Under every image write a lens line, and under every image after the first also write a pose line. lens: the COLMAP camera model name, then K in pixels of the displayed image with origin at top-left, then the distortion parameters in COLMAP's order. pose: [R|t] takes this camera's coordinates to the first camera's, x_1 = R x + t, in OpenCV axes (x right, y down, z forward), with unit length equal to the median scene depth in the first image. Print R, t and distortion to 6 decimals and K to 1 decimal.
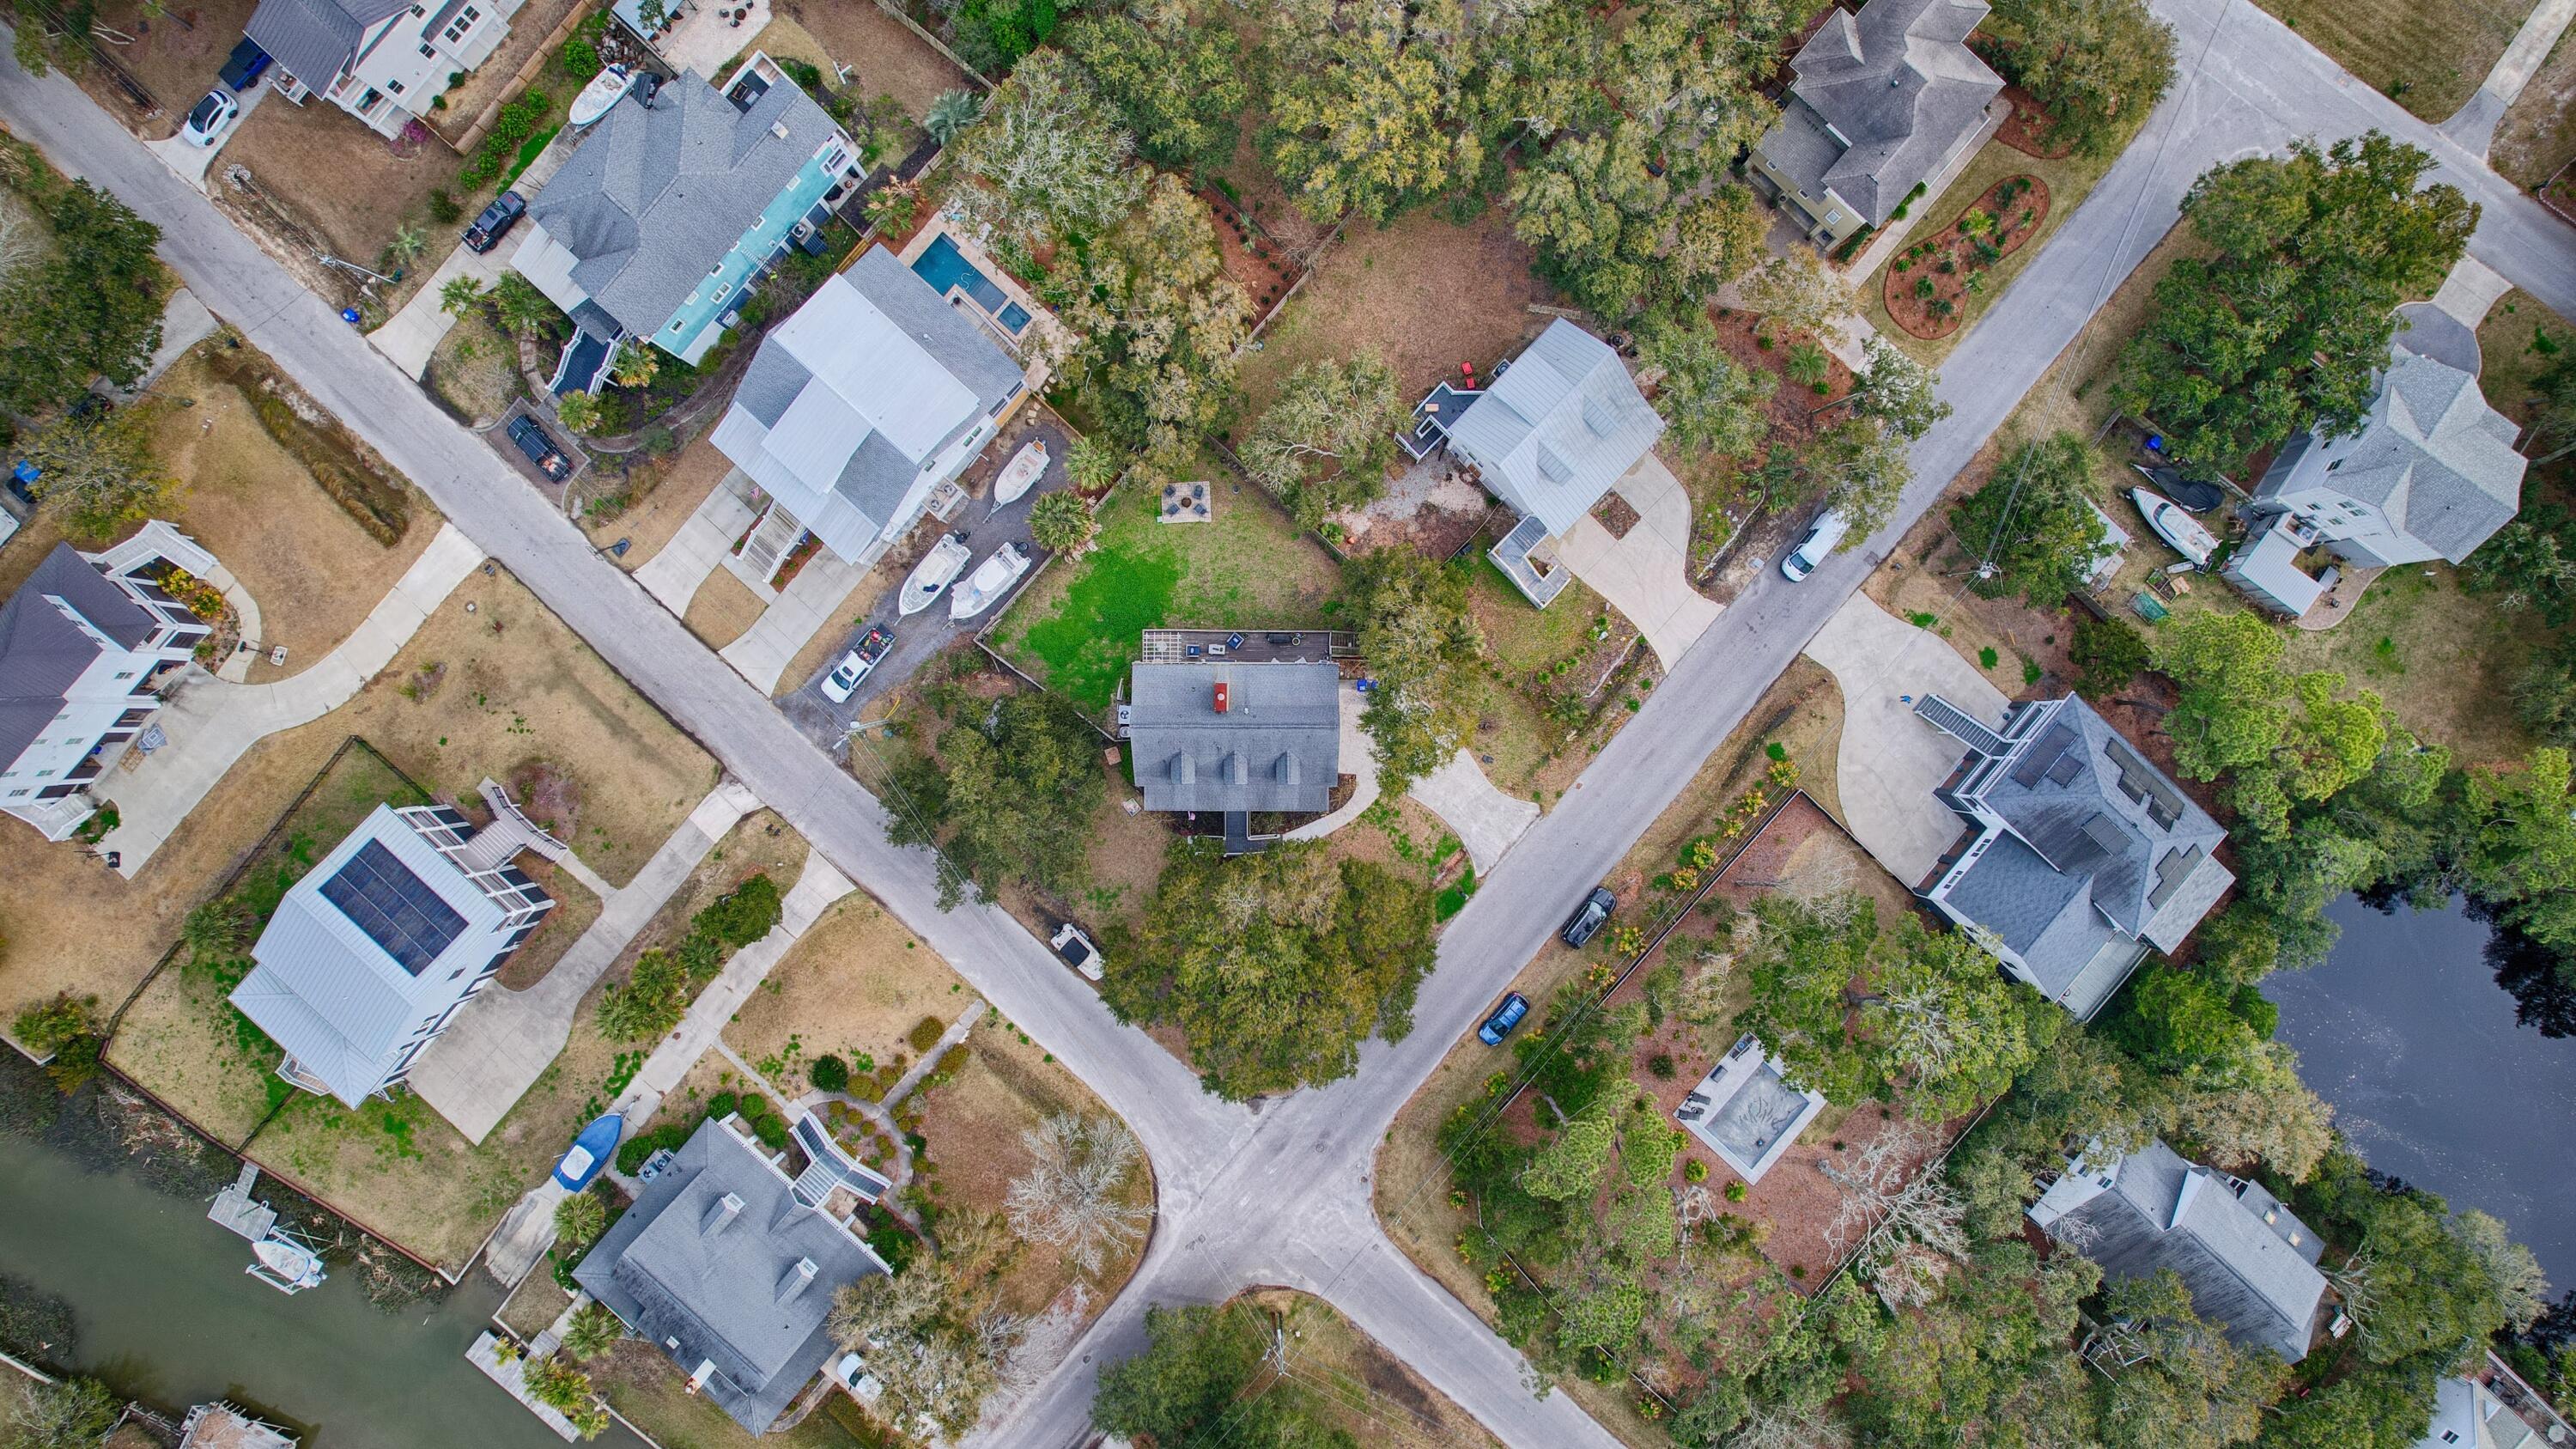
lens RADIAL K [[1666.5, 0, 1288.0], [0, 1666.5, 724.5], [0, 0, 1]] dist [-0.081772, 0.070497]
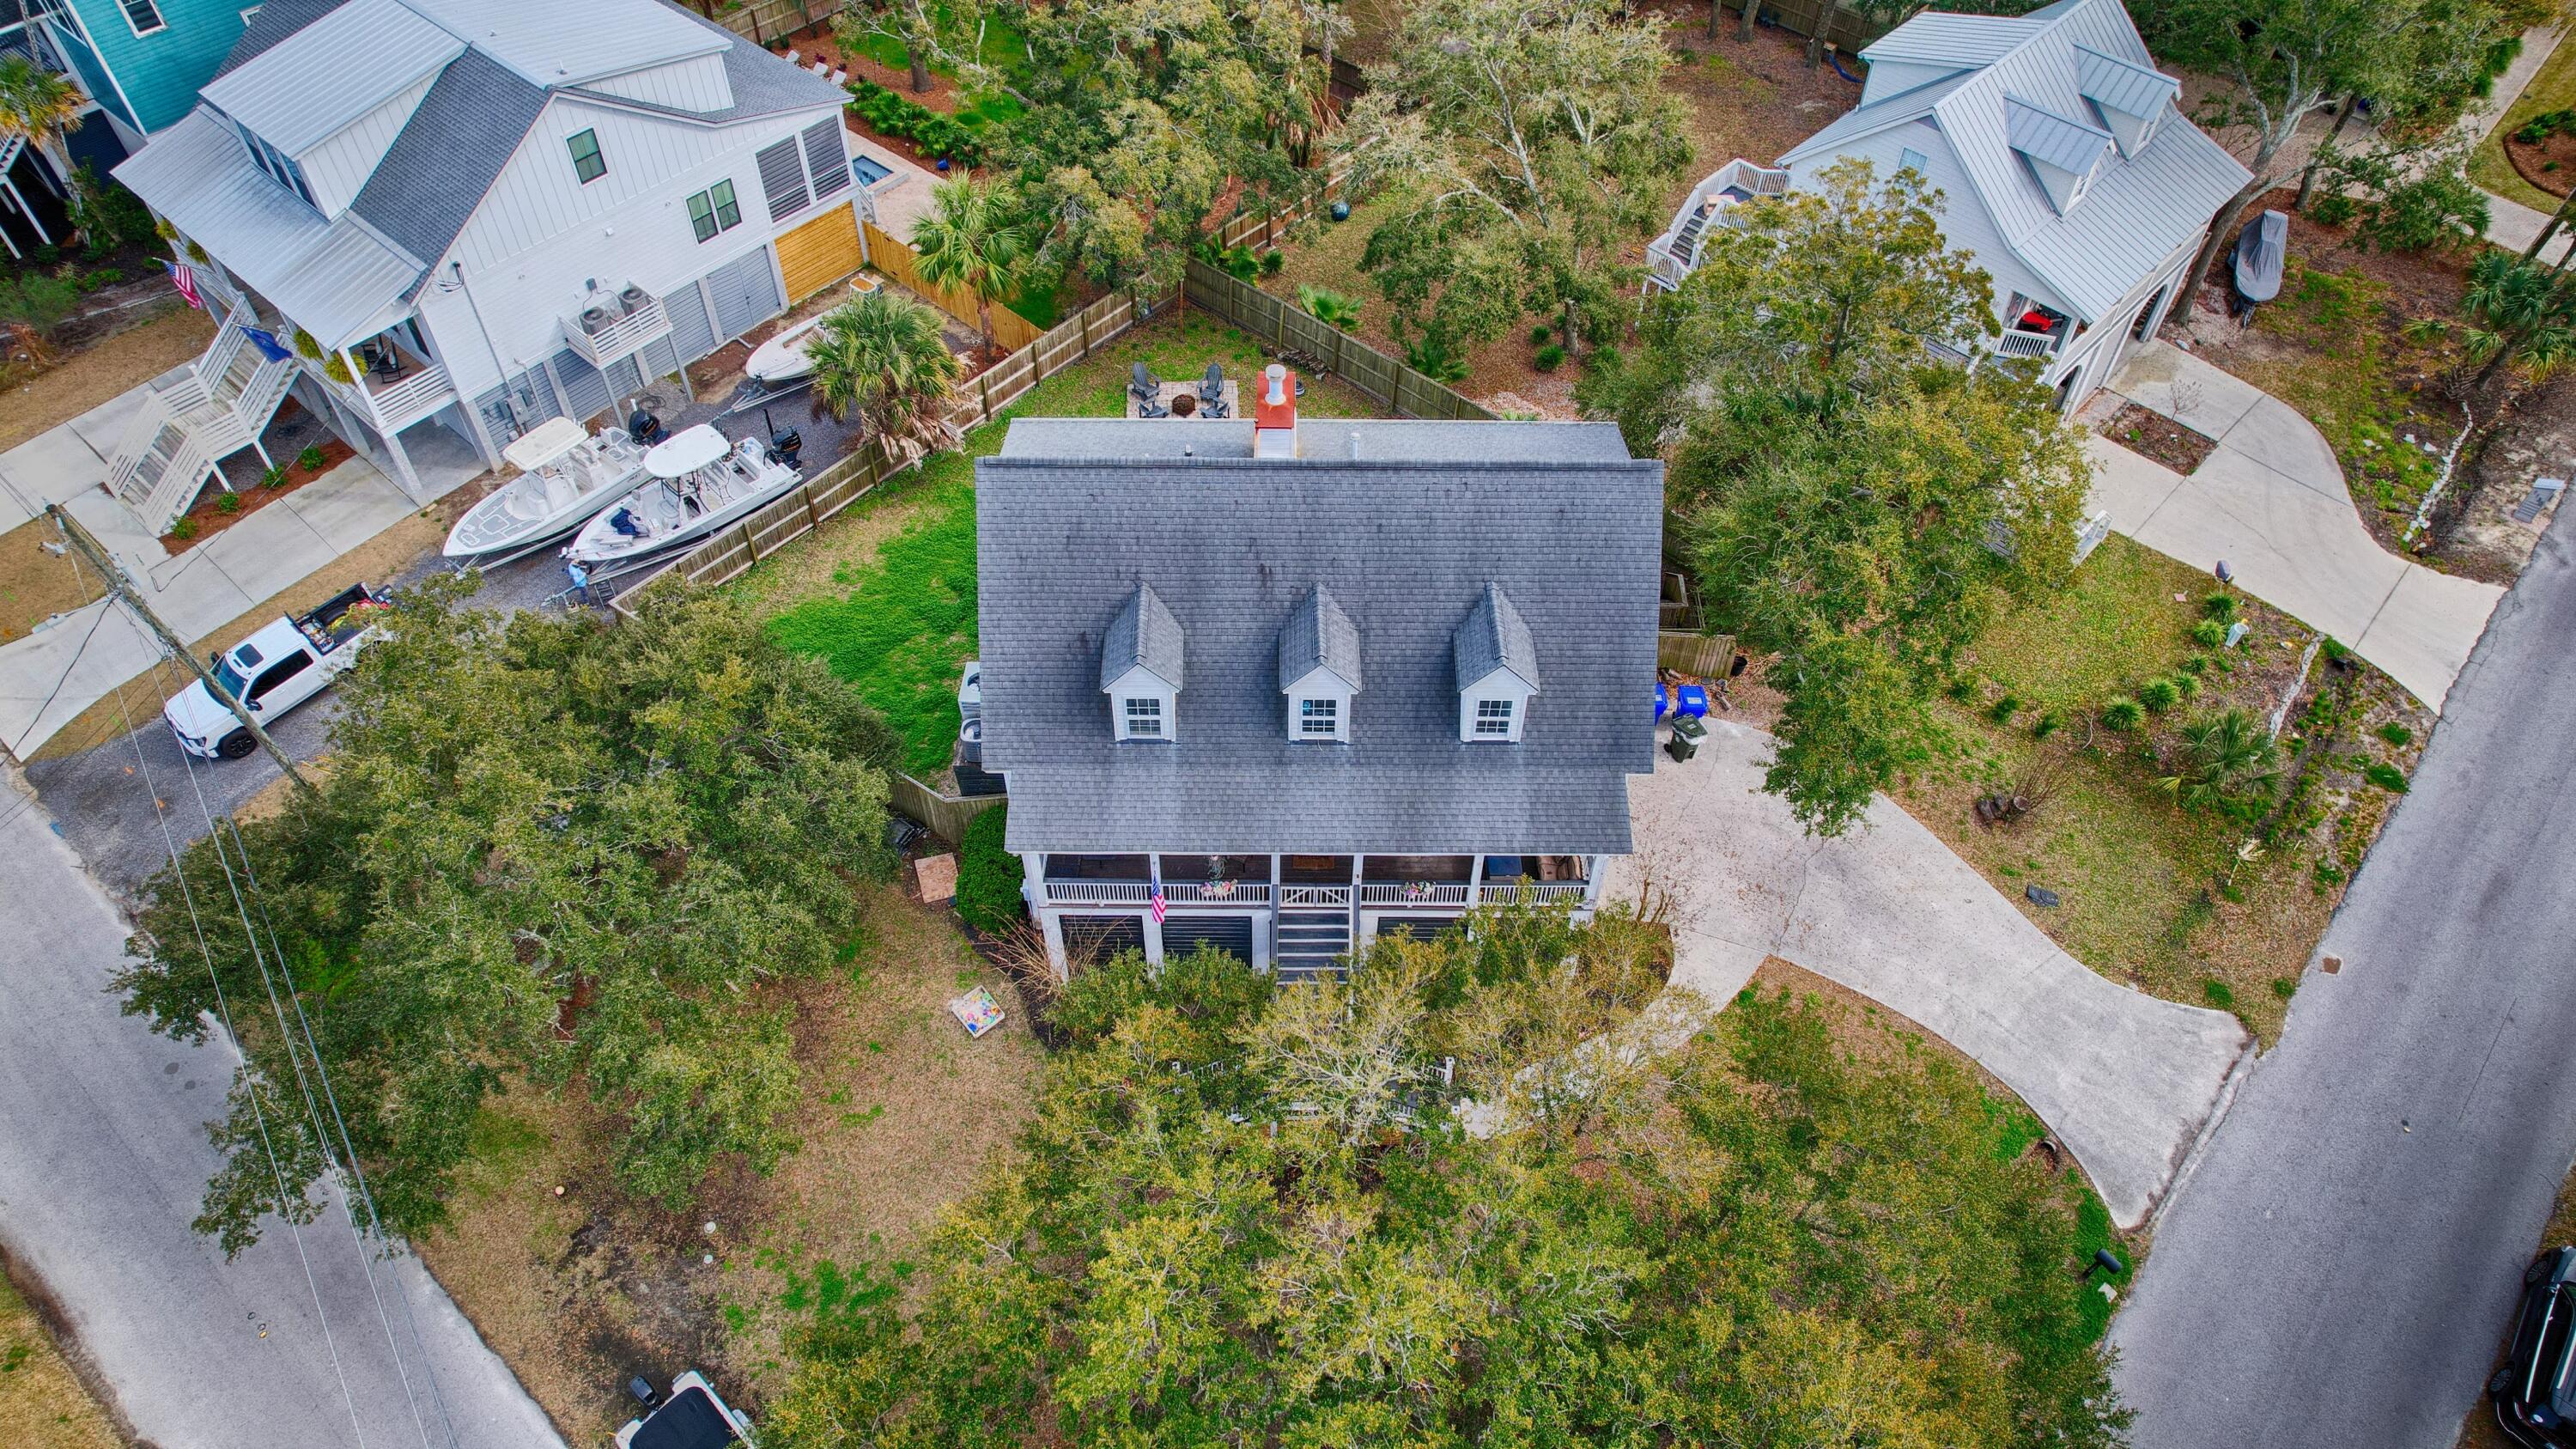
lens RADIAL K [[1666.5, 0, 1288.0], [0, 1666.5, 724.5], [0, 0, 1]] dist [-0.081772, 0.070497]
pose [[0.999979, -0.006410, -0.000199, -0.034224], [0.004732, 0.758400, -0.651773, 0.214525], [0.004329, 0.651758, 0.758414, 0.728120]]
